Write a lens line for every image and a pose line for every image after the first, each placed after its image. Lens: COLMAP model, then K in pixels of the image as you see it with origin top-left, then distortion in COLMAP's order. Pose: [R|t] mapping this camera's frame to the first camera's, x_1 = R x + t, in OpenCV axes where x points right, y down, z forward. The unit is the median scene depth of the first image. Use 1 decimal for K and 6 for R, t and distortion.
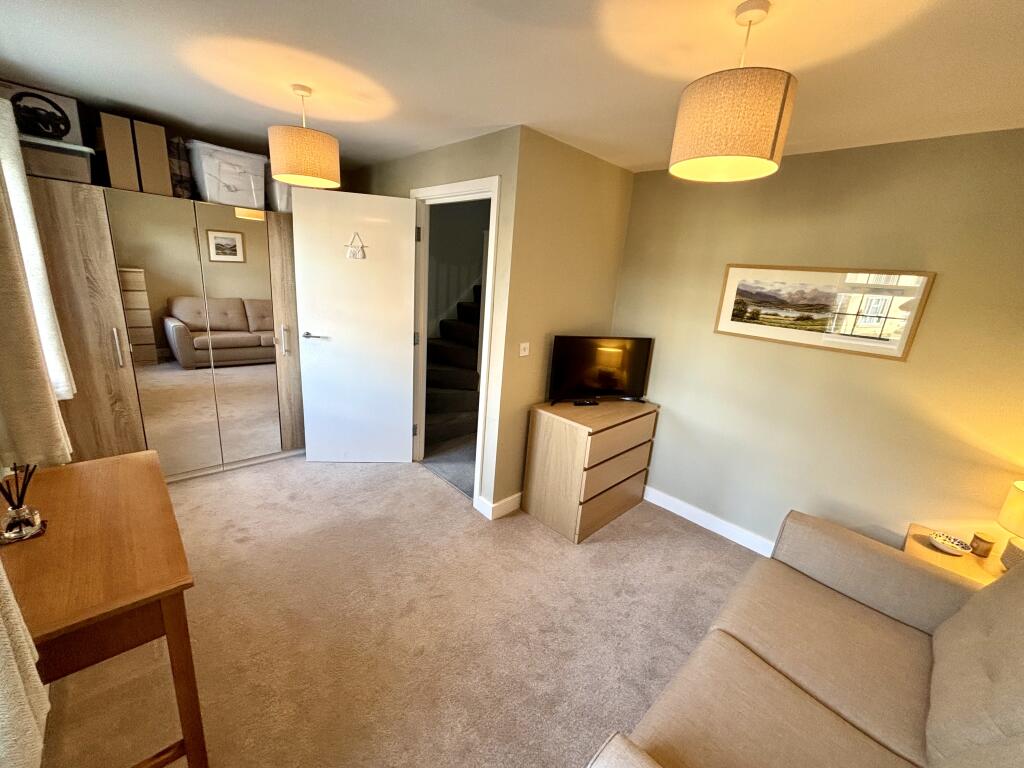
lens RADIAL K [[413.5, 0, 509.4], [0, 413.5, 388.4], [0, 0, 1]] dist [-0.003635, -0.000359]
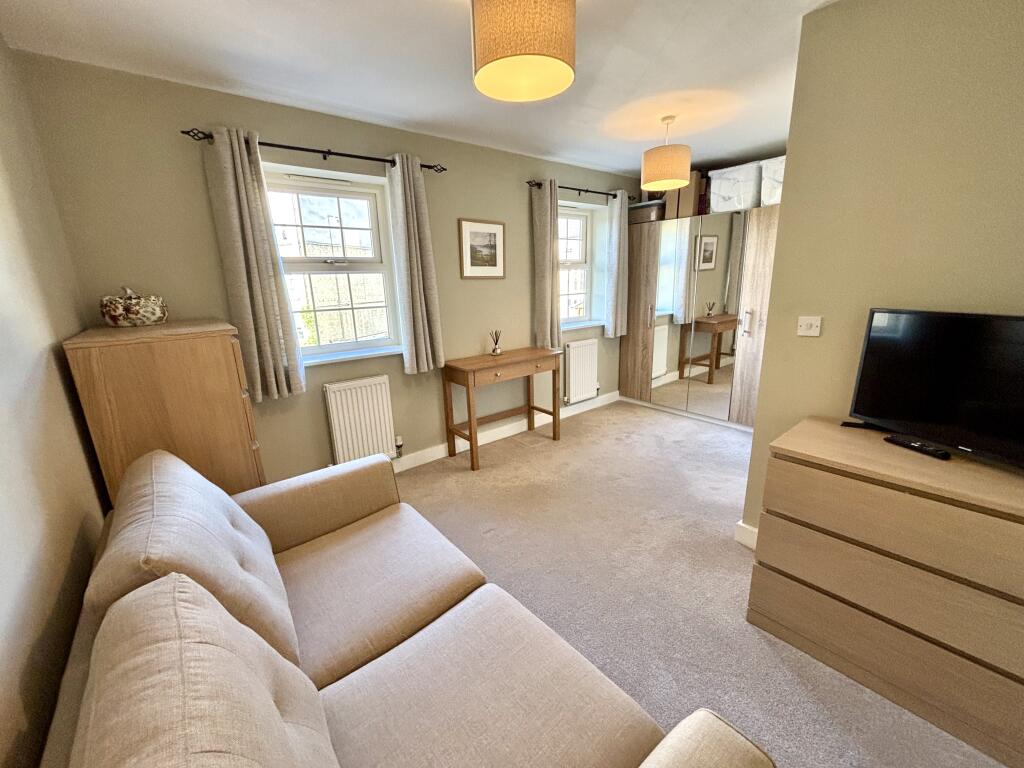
lens RADIAL K [[413.5, 0, 510.0], [0, 413.5, 382.7], [0, 0, 1]] dist [-0.003635, -0.000359]
pose [[-0.094879, 0.164460, -0.981810, 0.813185], [-0.248871, 0.951023, 0.183353, -0.007536], [0.963878, 0.261740, -0.049302, 0.612296]]
